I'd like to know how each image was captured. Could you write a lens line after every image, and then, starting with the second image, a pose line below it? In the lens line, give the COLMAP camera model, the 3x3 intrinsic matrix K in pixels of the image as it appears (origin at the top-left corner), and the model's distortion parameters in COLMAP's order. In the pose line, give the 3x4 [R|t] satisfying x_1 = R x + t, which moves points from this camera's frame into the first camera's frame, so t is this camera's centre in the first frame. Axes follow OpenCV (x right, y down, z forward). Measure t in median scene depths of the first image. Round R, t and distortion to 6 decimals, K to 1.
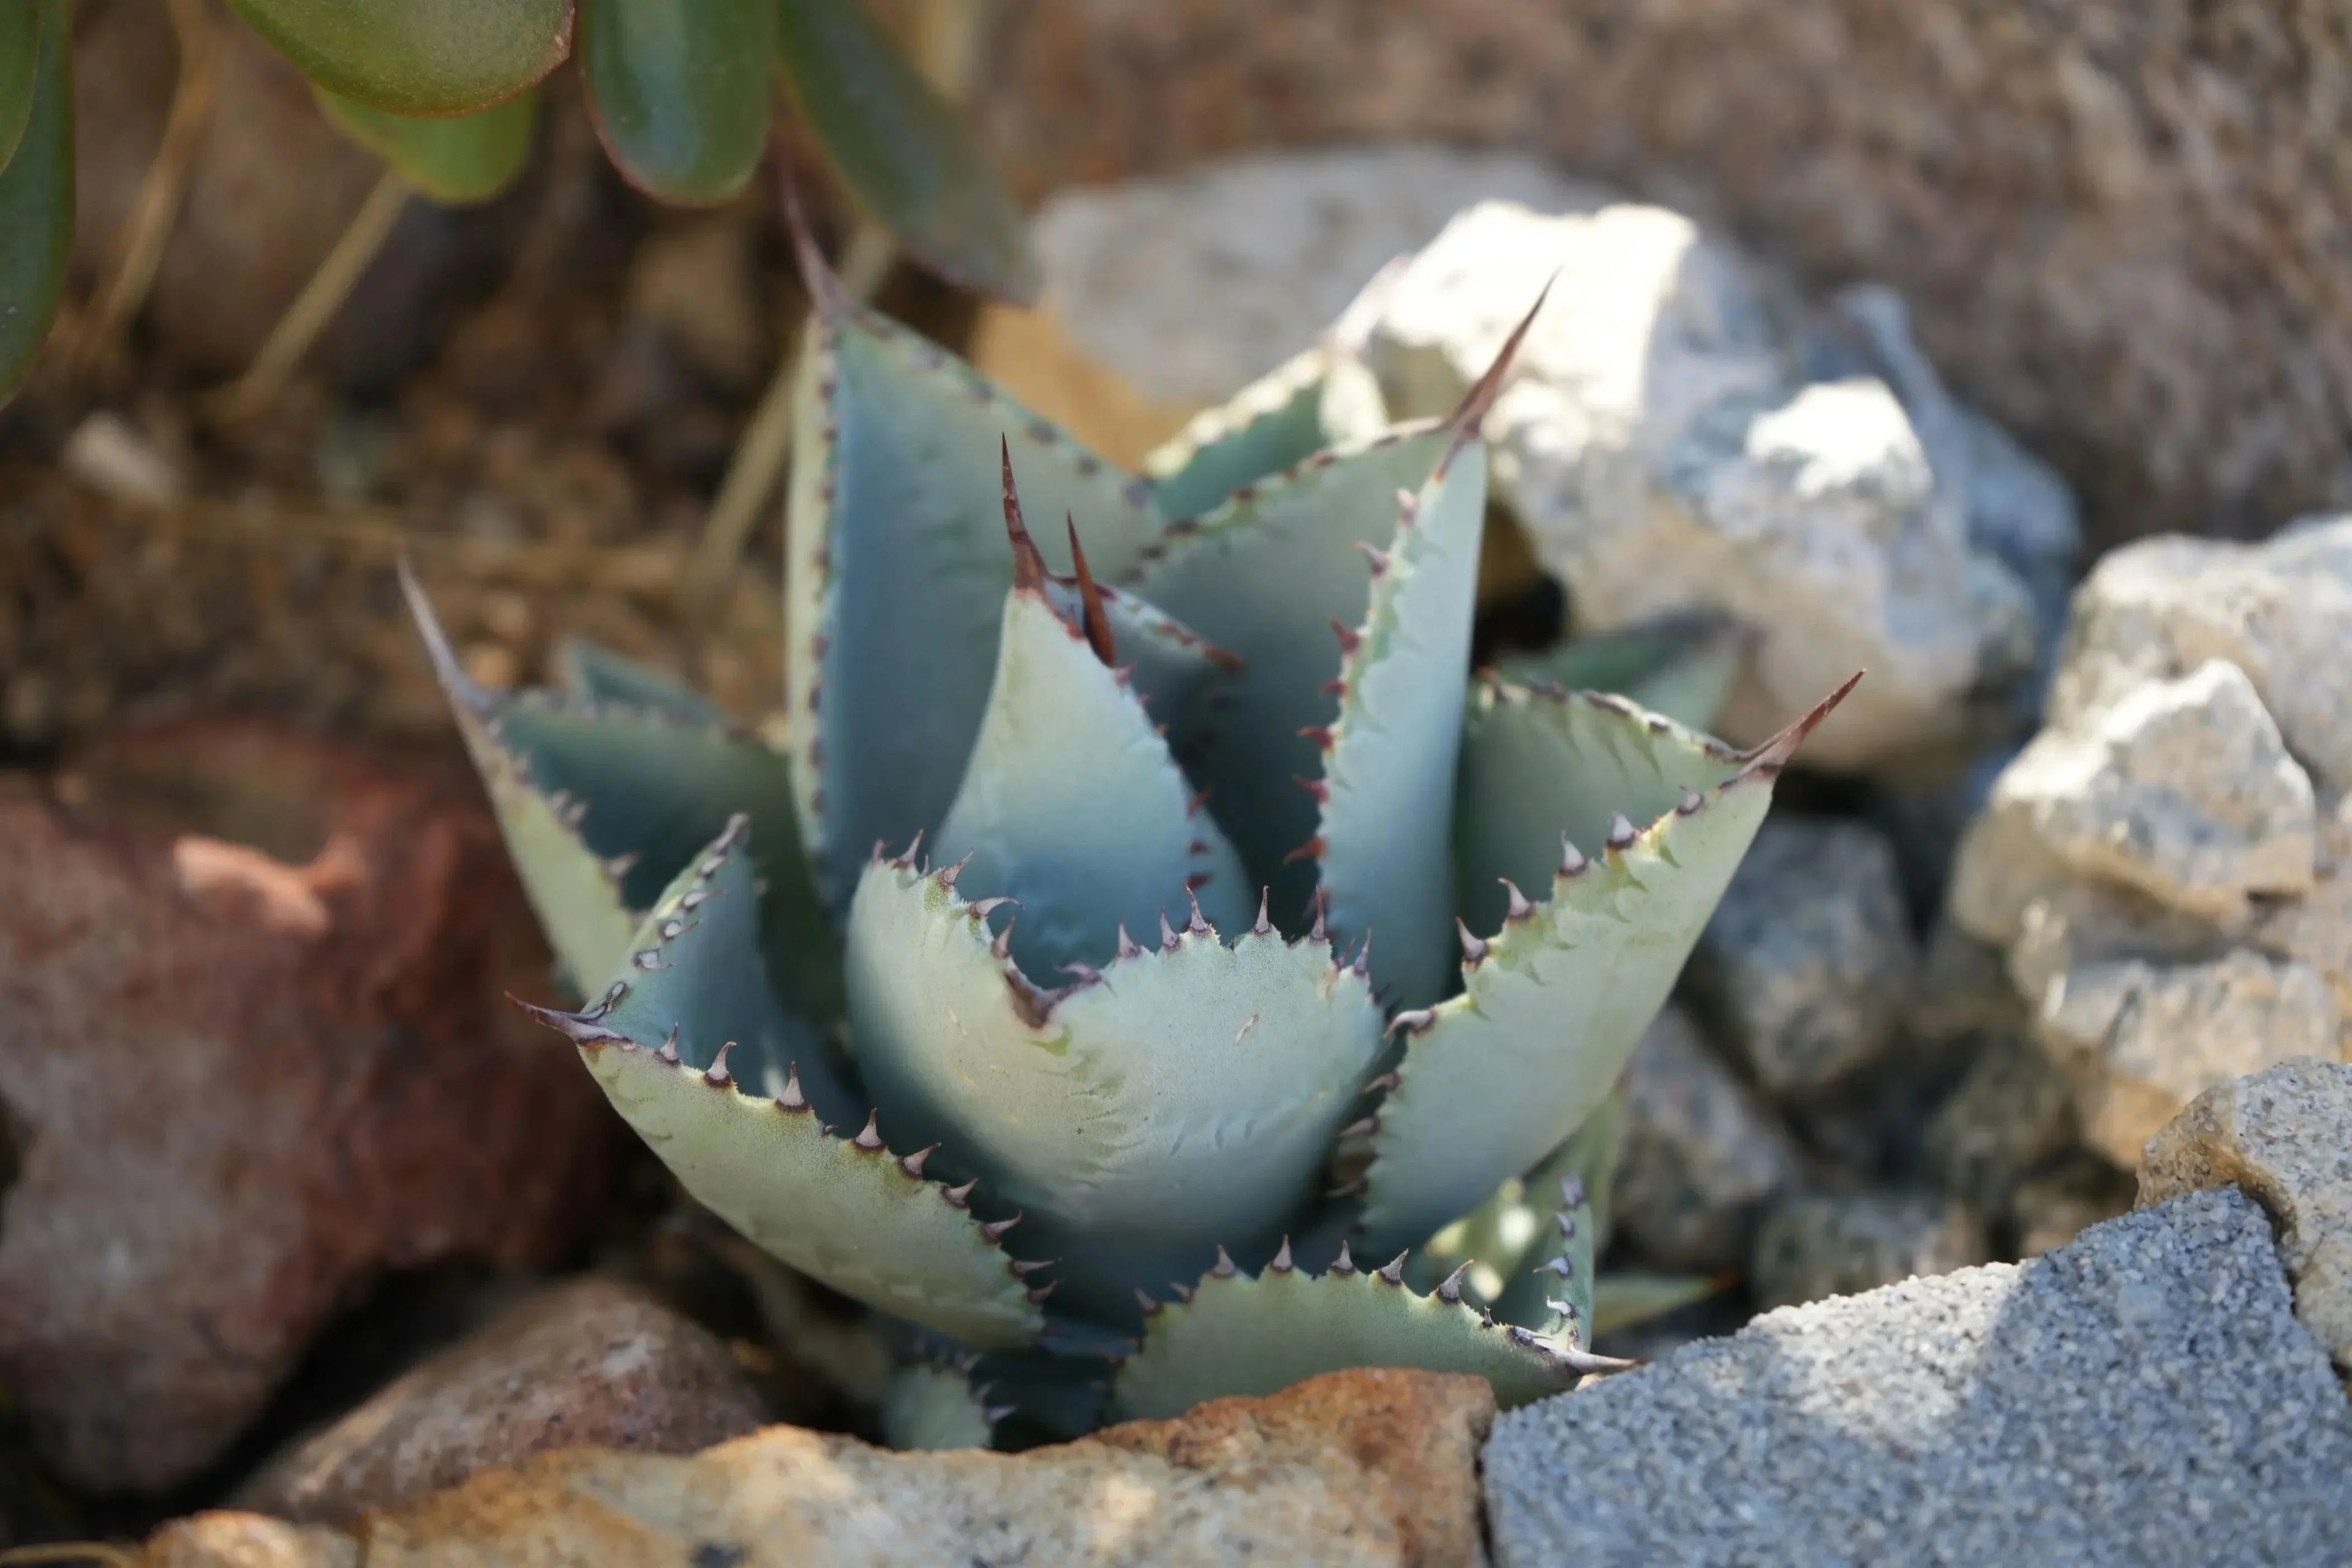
lens RADIAL K [[4961.1, 0, 1176.0], [0, 4961.1, 784.0], [0, 0, 1]] dist [-0.049231, 0.215953]
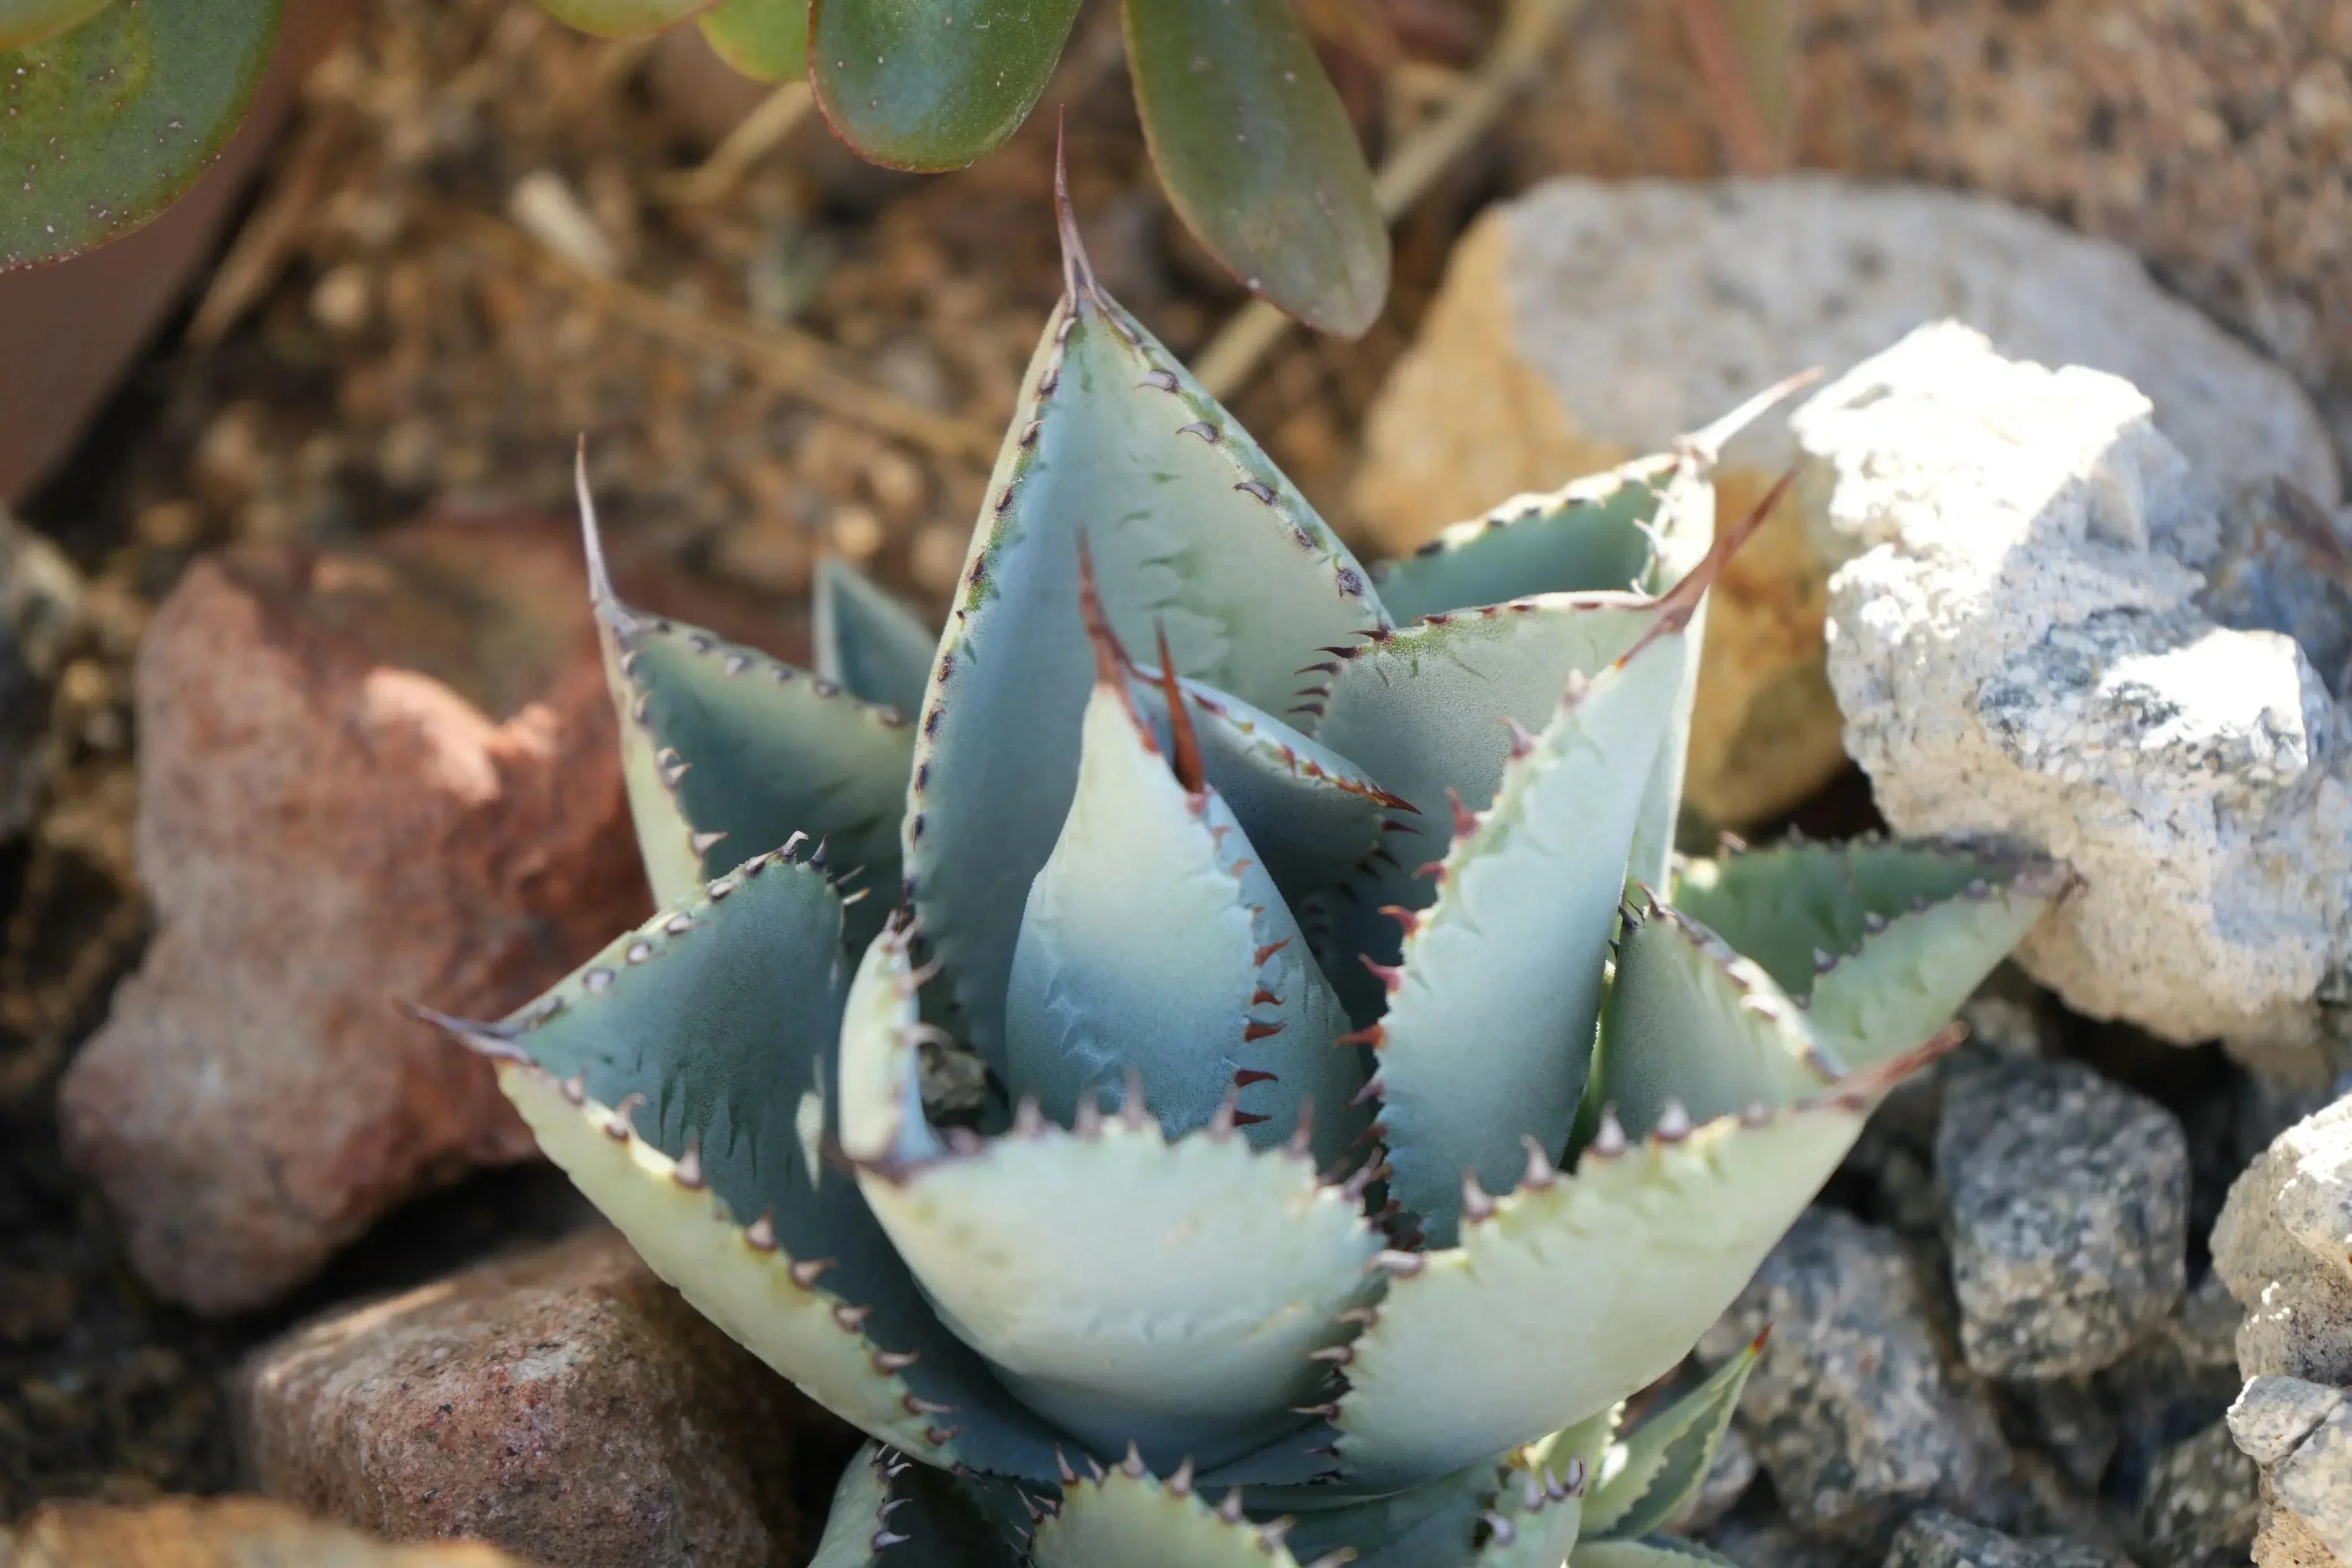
lens RADIAL K [[4961.1, 0, 1176.0], [0, 4961.1, 784.0], [0, 0, 1]] dist [-0.049231, 0.215953]
pose [[0.937379, 0.255266, -0.236980, 0.187520], [-0.234566, 0.965595, 0.112271, -0.118429], [0.257485, -0.049653, 0.965006, 0.126936]]
